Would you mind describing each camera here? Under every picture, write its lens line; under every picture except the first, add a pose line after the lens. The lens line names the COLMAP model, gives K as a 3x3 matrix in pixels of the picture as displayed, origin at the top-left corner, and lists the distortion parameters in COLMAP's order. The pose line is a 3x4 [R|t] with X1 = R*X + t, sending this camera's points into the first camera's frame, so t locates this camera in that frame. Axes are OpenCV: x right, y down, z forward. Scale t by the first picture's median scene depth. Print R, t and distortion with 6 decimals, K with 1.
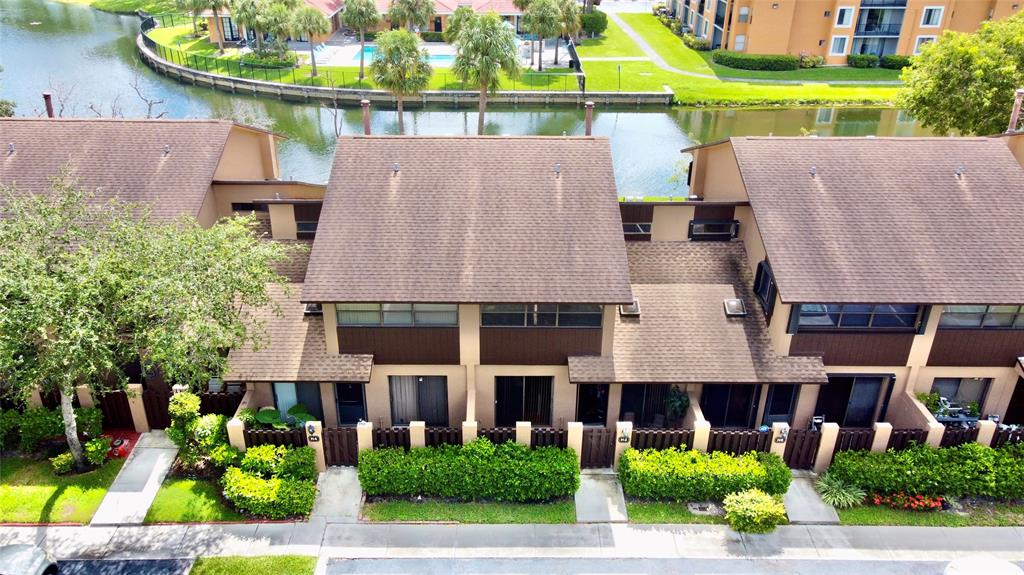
lens RADIAL K [[777.1, 0, 506.7], [0, 777.1, 288.9], [0, 0, 1]] dist [0.010924, 0.006759]
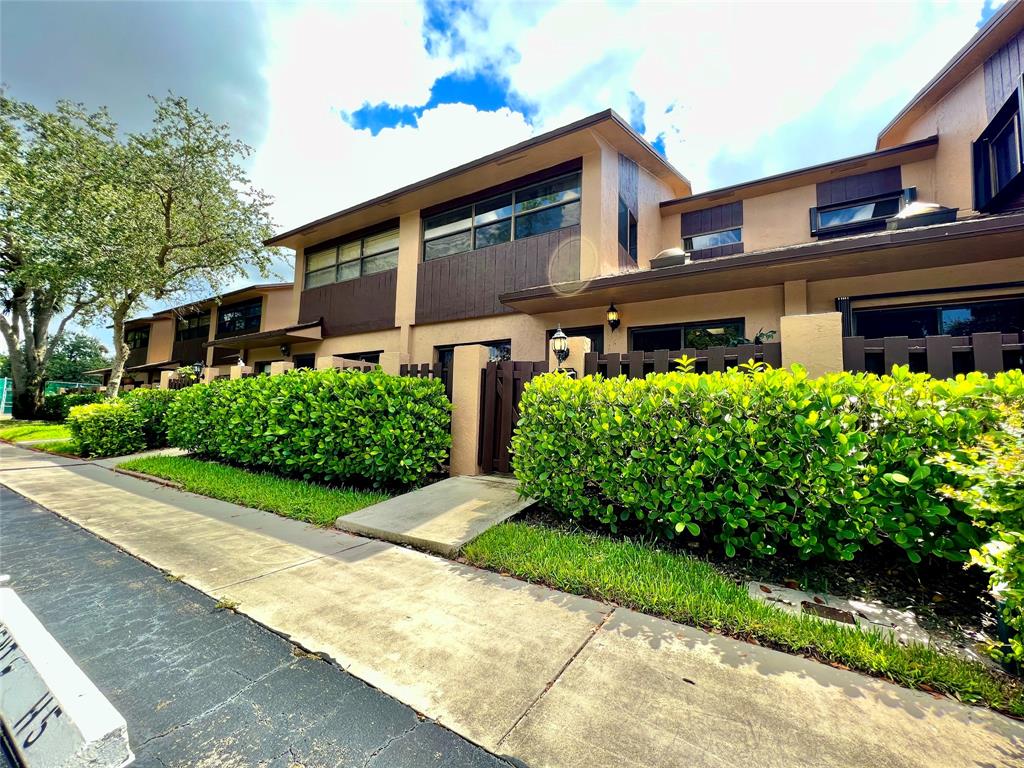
lens RADIAL K [[409.5, 0, 514.2], [0, 409.5, 384.0], [0, 0, 1]] dist [0.000340, -0.000435]
pose [[0.849885, -0.025447, -0.526353, 0.237137], [-0.257945, 0.850903, -0.457633, 0.296324], [0.459521, 0.524706, 0.716606, 0.845079]]
